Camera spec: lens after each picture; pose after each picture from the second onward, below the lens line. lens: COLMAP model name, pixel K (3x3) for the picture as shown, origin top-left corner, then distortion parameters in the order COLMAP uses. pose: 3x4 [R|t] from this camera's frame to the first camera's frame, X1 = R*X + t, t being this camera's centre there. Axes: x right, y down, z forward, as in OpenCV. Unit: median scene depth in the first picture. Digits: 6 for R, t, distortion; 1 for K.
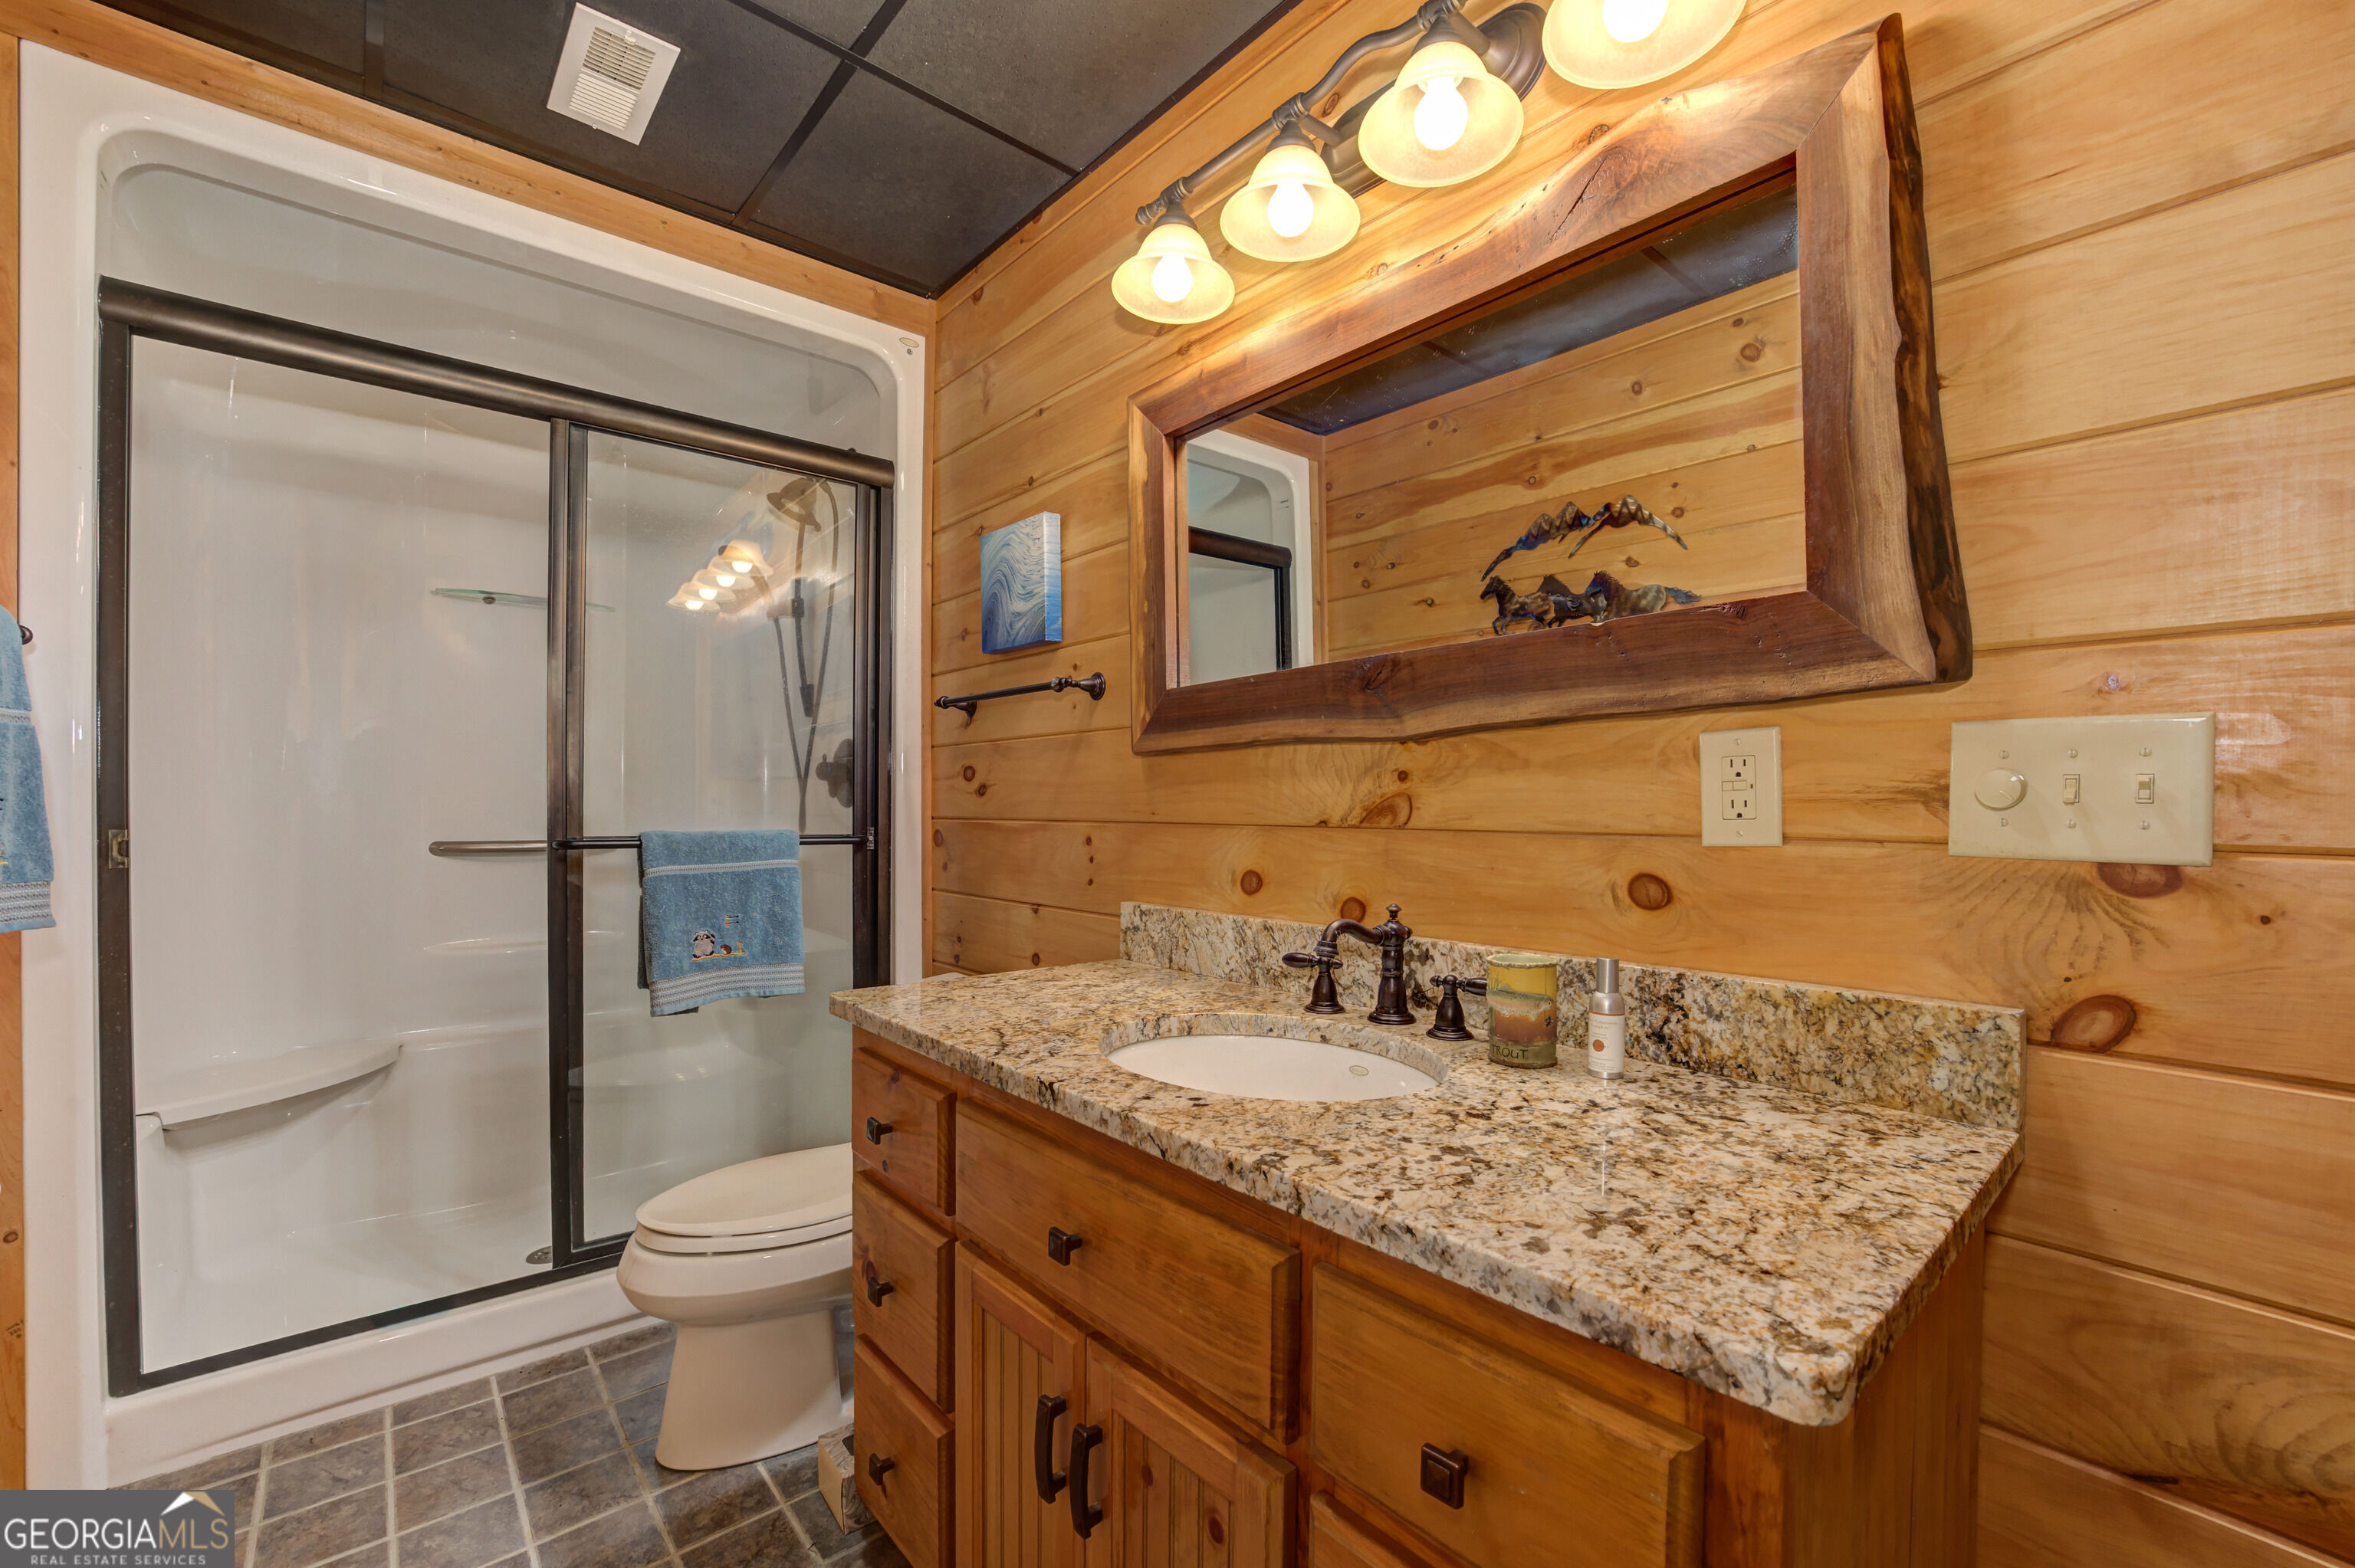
lens RADIAL K [[979.5, 0, 1219.7], [0, 979.5, 809.6], [0, 0, 1]] dist [-0.017985, 0.000497]
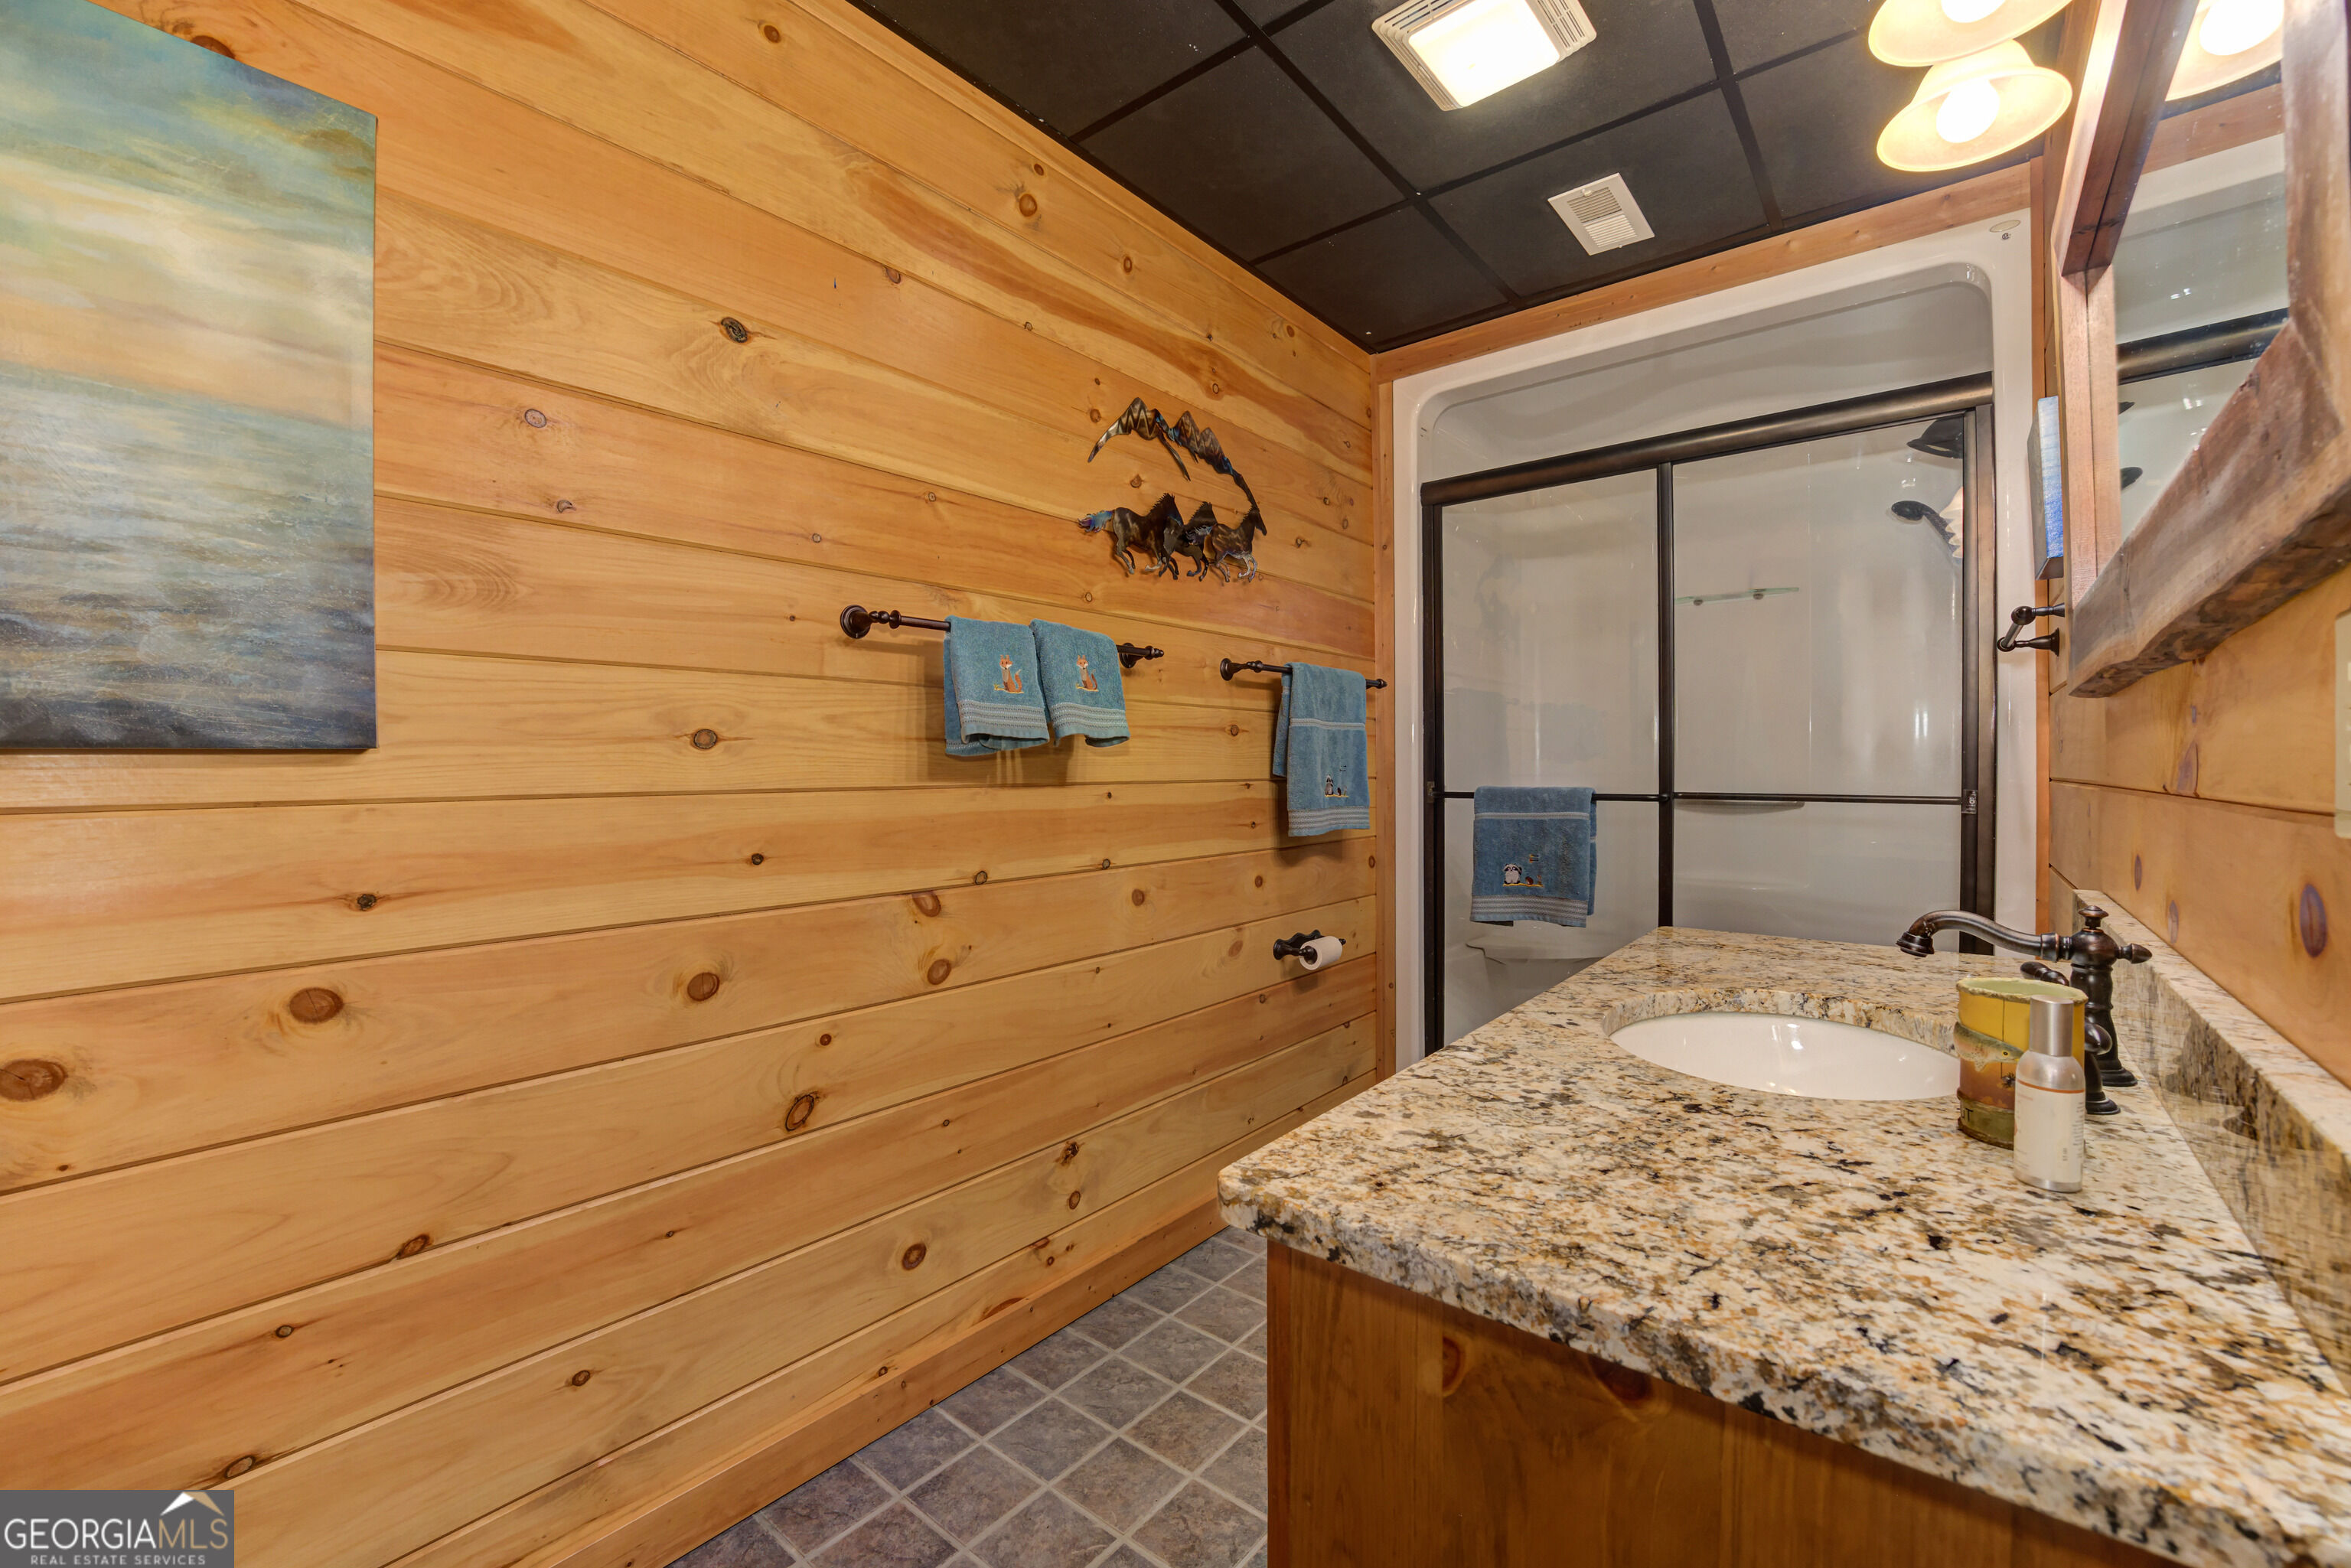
lens RADIAL K [[977.9, 0, 1217.6], [0, 977.9, 809.5], [0, 0, 1]] dist [-0.017985, 0.000497]
pose [[0.180234, 0.039475, -0.982831, 1.045265], [0.004183, 0.999155, 0.040898, -0.004554], [0.983615, -0.011482, 0.179917, 0.393955]]
